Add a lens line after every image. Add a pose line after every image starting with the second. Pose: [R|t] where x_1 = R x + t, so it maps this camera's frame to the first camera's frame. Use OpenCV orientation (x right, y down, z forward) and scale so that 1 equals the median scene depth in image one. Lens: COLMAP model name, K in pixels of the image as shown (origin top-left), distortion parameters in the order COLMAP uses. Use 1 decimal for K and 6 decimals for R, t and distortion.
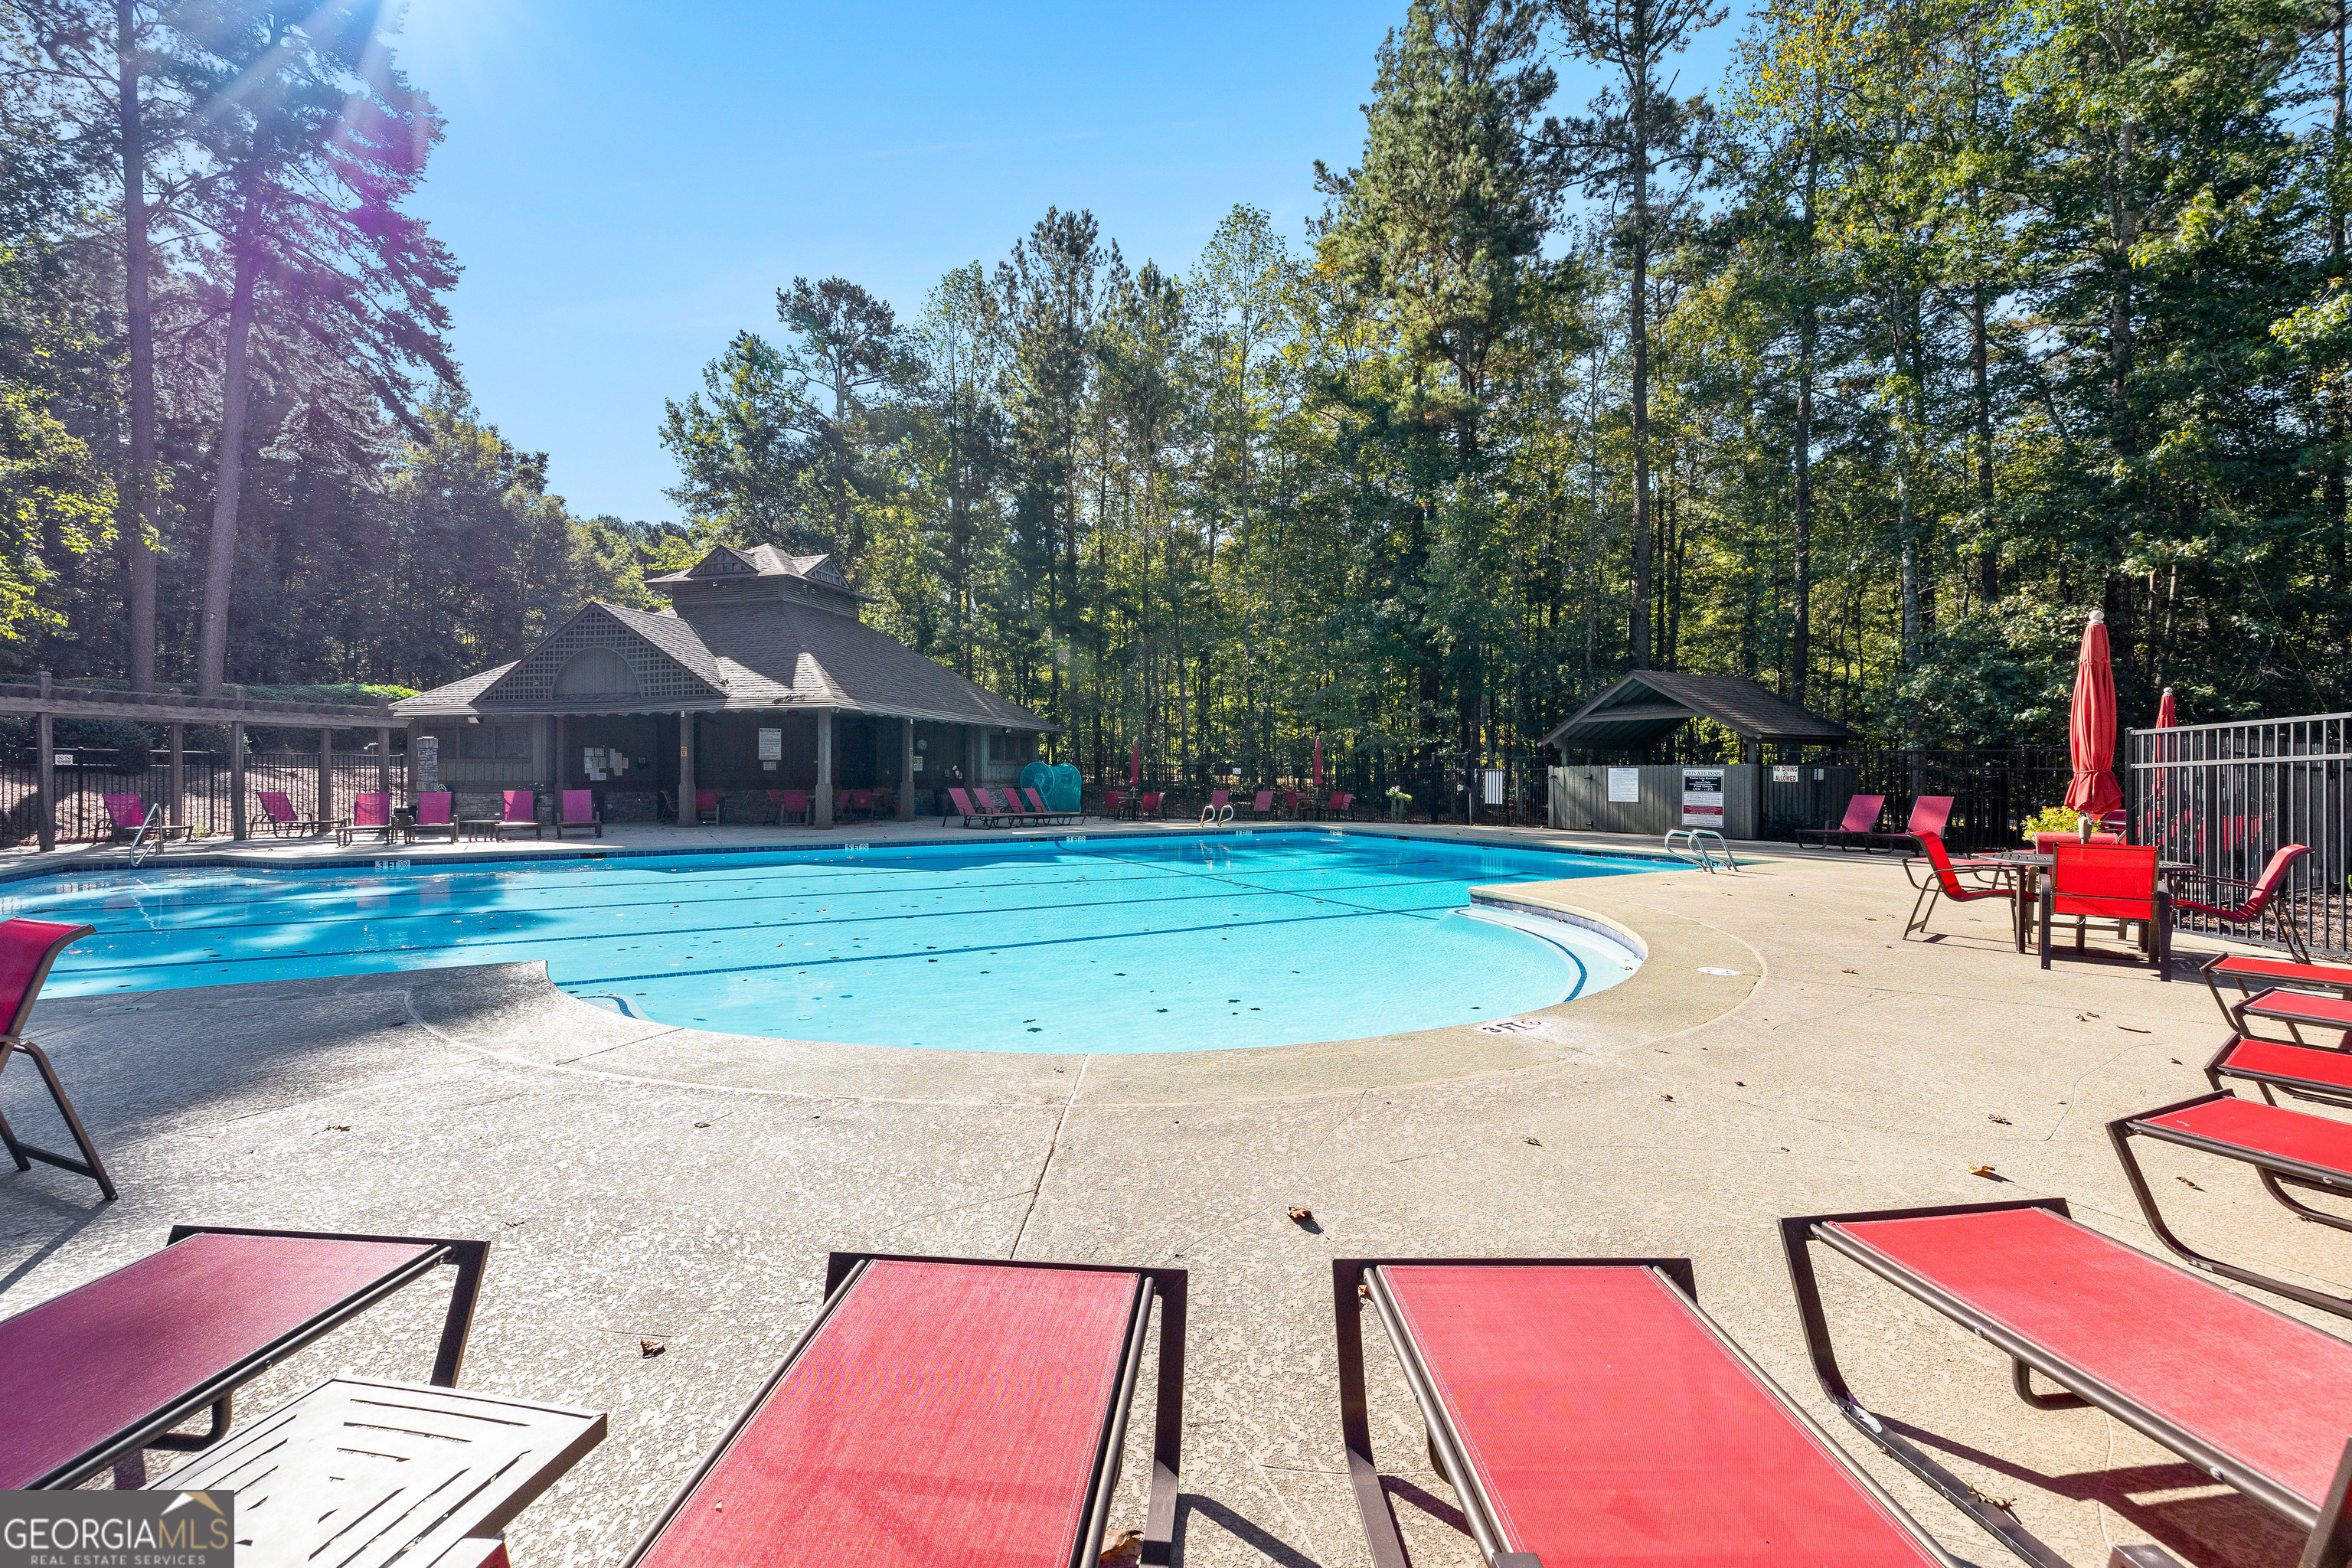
lens RADIAL K [[962.7, 0, 1158.0], [0, 962.7, 757.3], [0, 0, 1]] dist [0.002650, 0.000196]
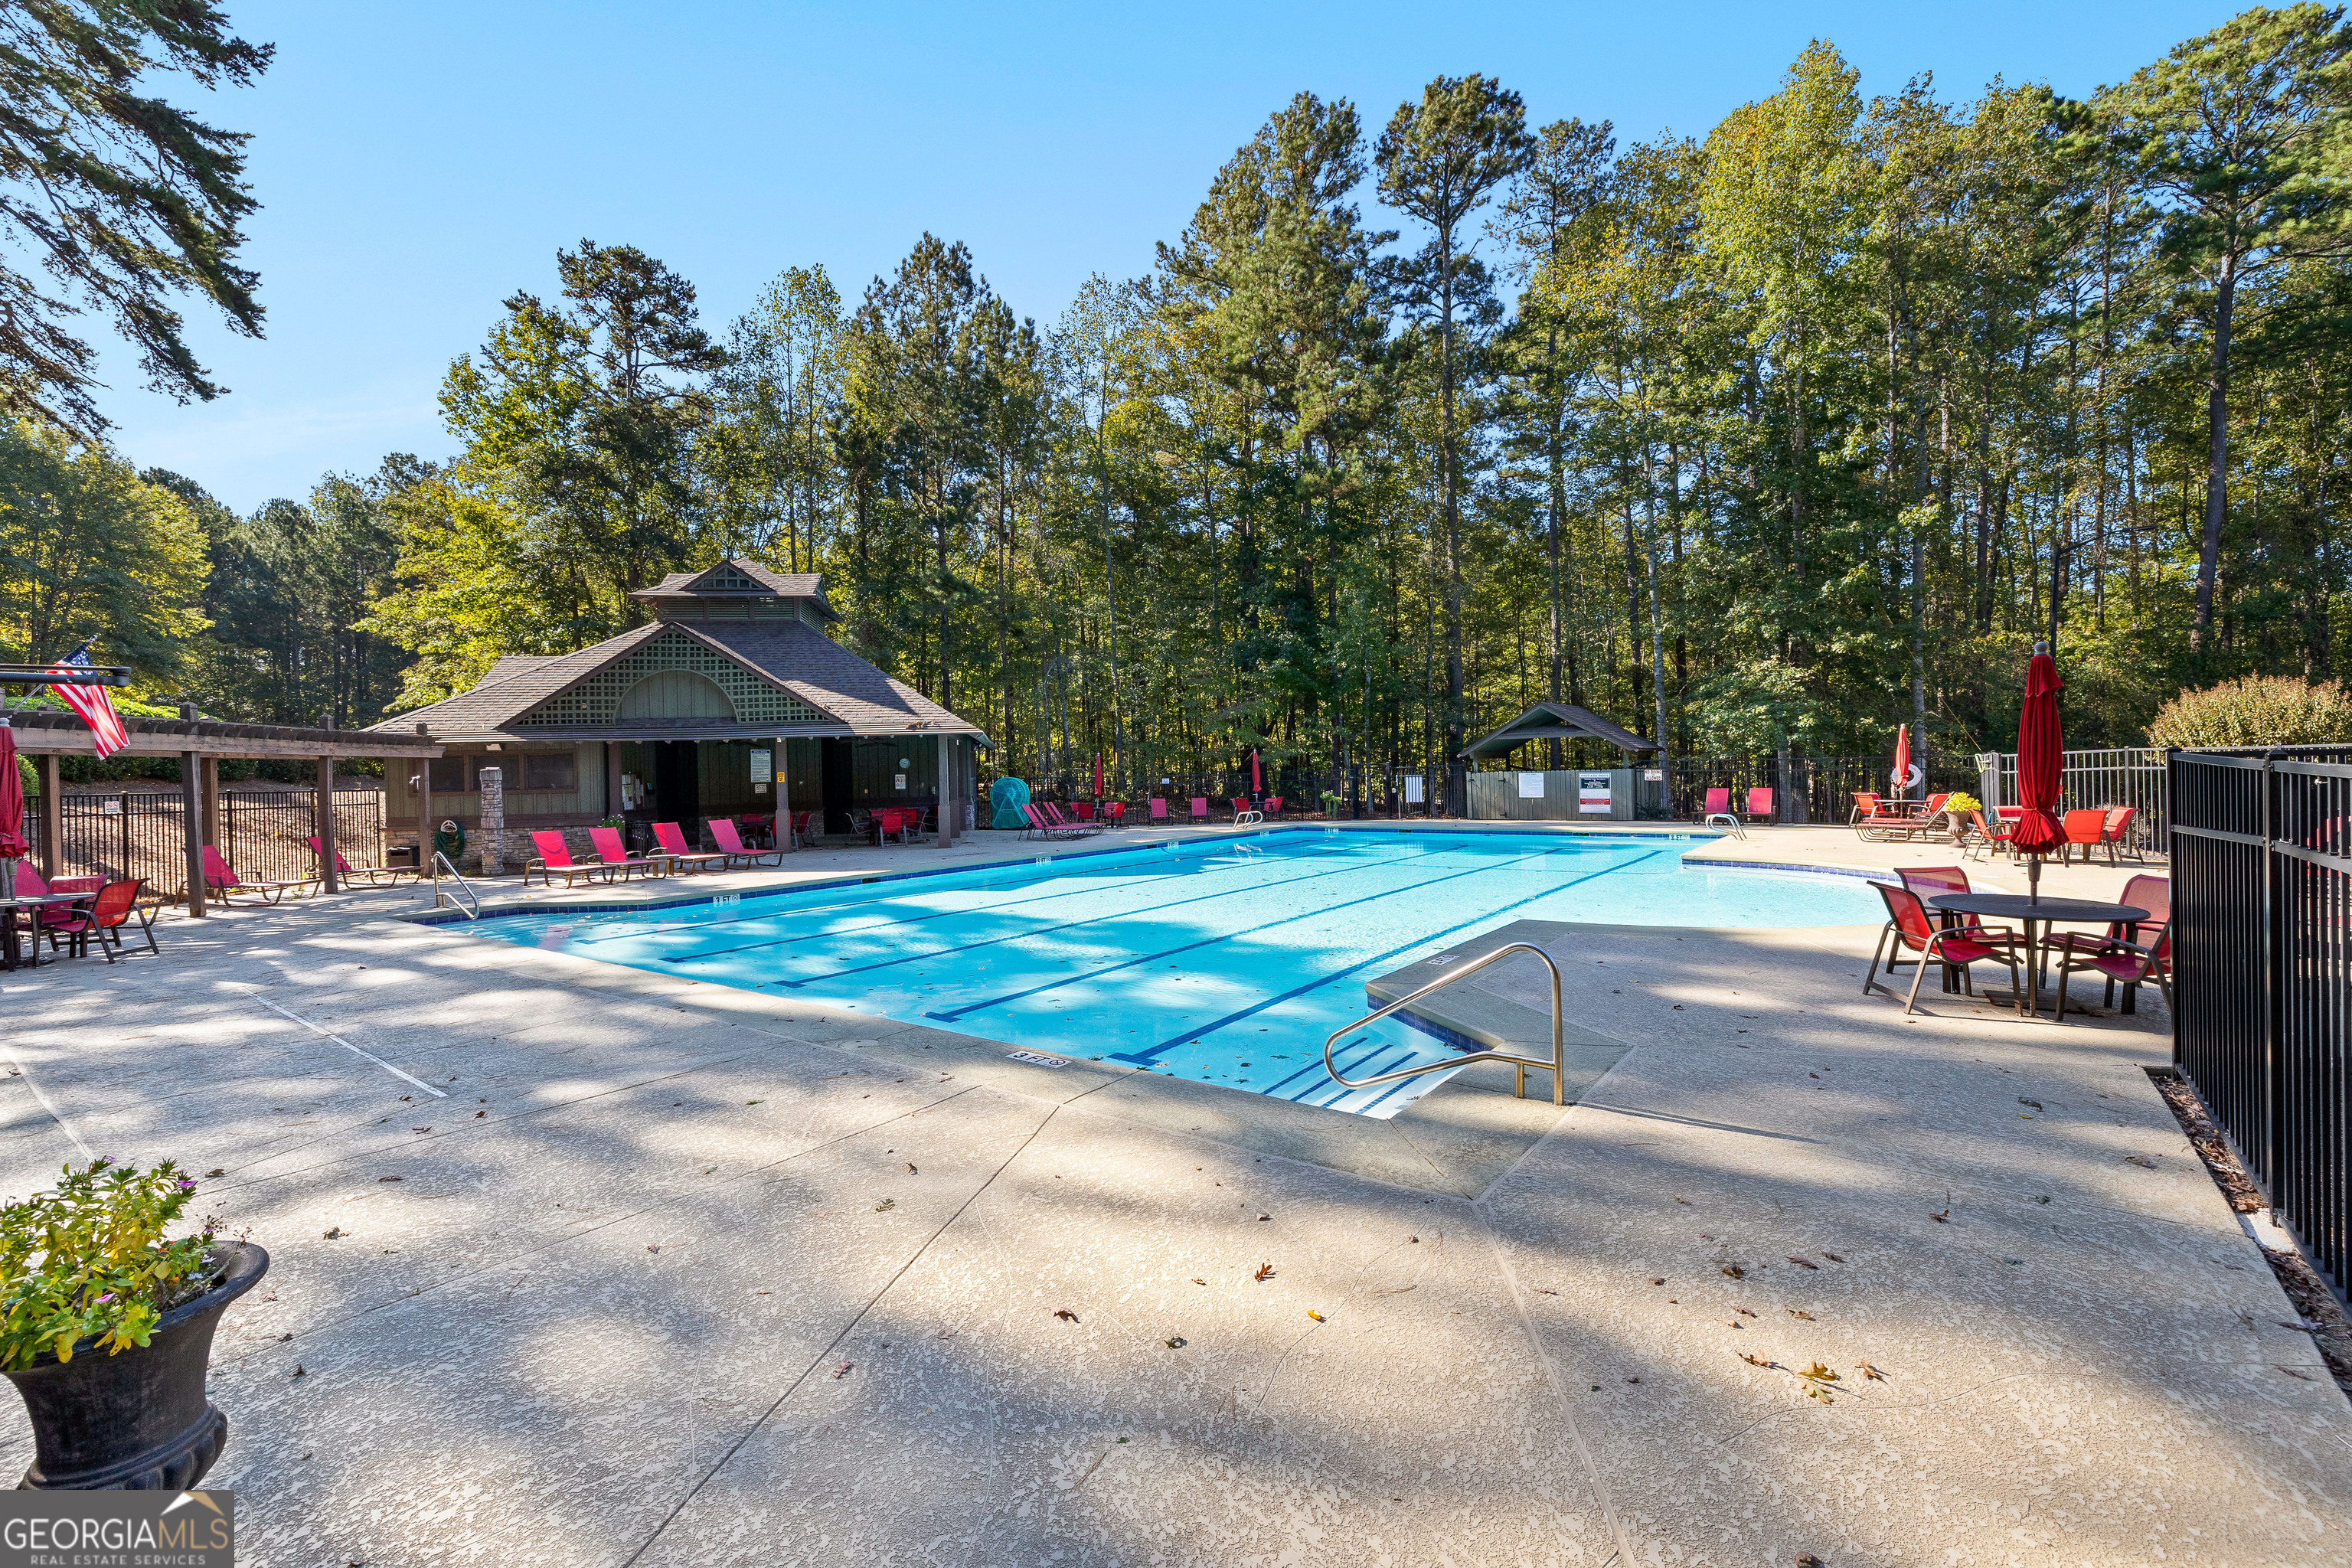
lens RADIAL K [[962.7, 0, 1158.0], [0, 962.7, 757.3], [0, 0, 1]] dist [0.002650, 0.000196]
pose [[0.920712, -0.016007, 0.389914, -0.500413], [0.017327, 0.999850, 0.000132, -0.018851], [-0.389858, 0.006635, 0.920851, -0.054304]]
